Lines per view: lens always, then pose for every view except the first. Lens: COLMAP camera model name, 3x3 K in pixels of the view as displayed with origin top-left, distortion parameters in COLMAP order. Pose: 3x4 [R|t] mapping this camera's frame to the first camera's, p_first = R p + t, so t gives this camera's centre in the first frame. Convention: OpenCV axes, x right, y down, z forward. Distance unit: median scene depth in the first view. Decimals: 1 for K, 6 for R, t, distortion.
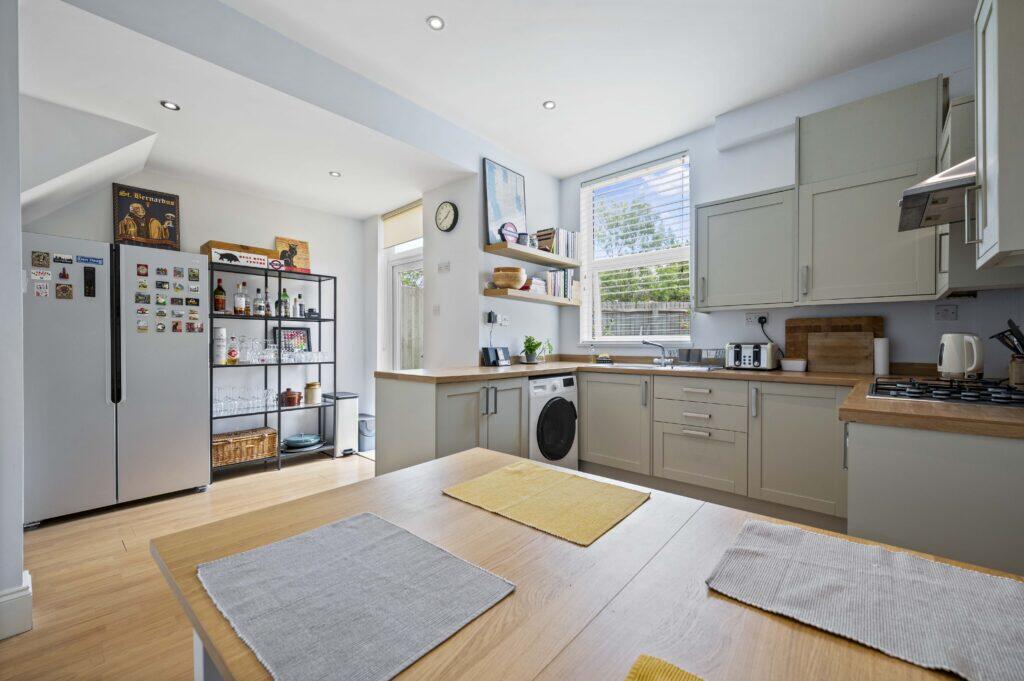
lens RADIAL K [[407.0, 0, 512.0], [0, 407.0, 340.5], [0, 0, 1]] dist [0.000655, 0.000187]
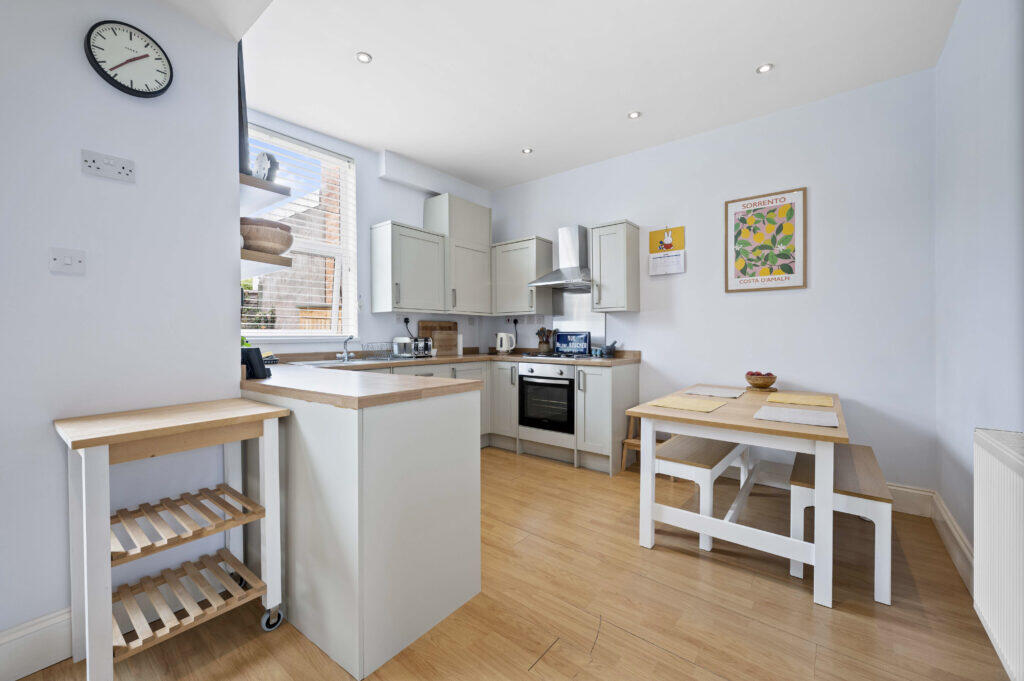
lens RADIAL K [[407.0, 0, 512.0], [0, 407.0, 340.5], [0, 0, 1]] dist [0.000655, 0.000187]
pose [[-0.061067, -0.014101, 0.998034, -0.784077], [-0.001235, 0.999901, 0.014052, -0.003416], [-0.998133, -0.000374, -0.061079, 0.754124]]
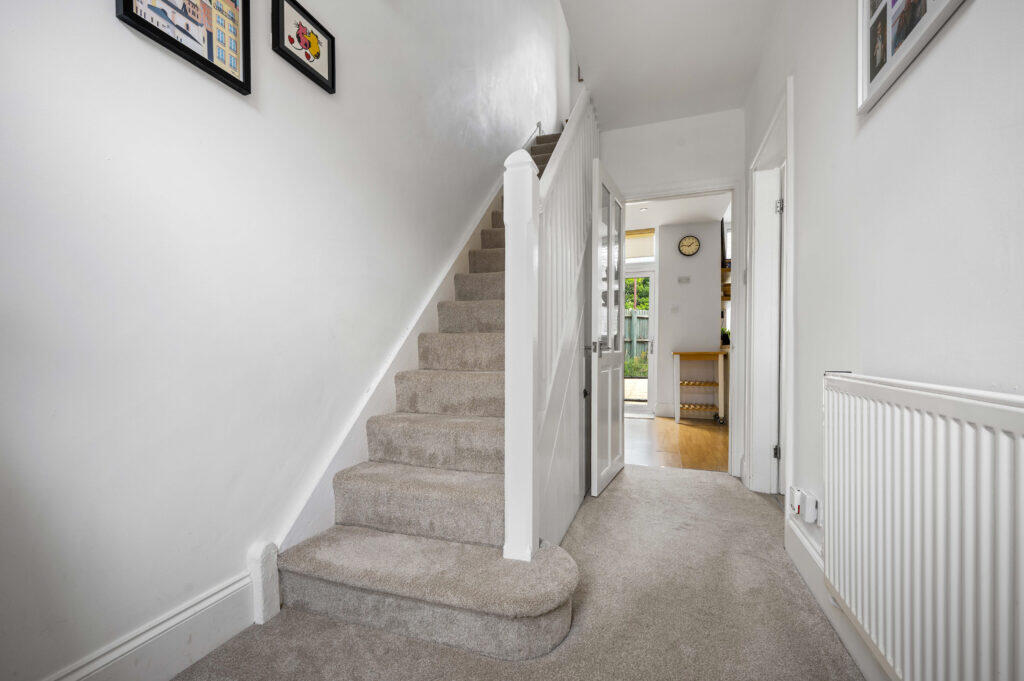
lens RADIAL K [[412.8, 0, 512.0], [0, 412.8, 340.5], [0, 0, 1]] dist [0.001016, 0.000664]
pose [[0.928922, 0.006973, 0.370211, -1.614786], [-0.001444, 0.999883, -0.015207, 0.077034], [-0.370273, 0.013592, 0.928823, -0.181806]]
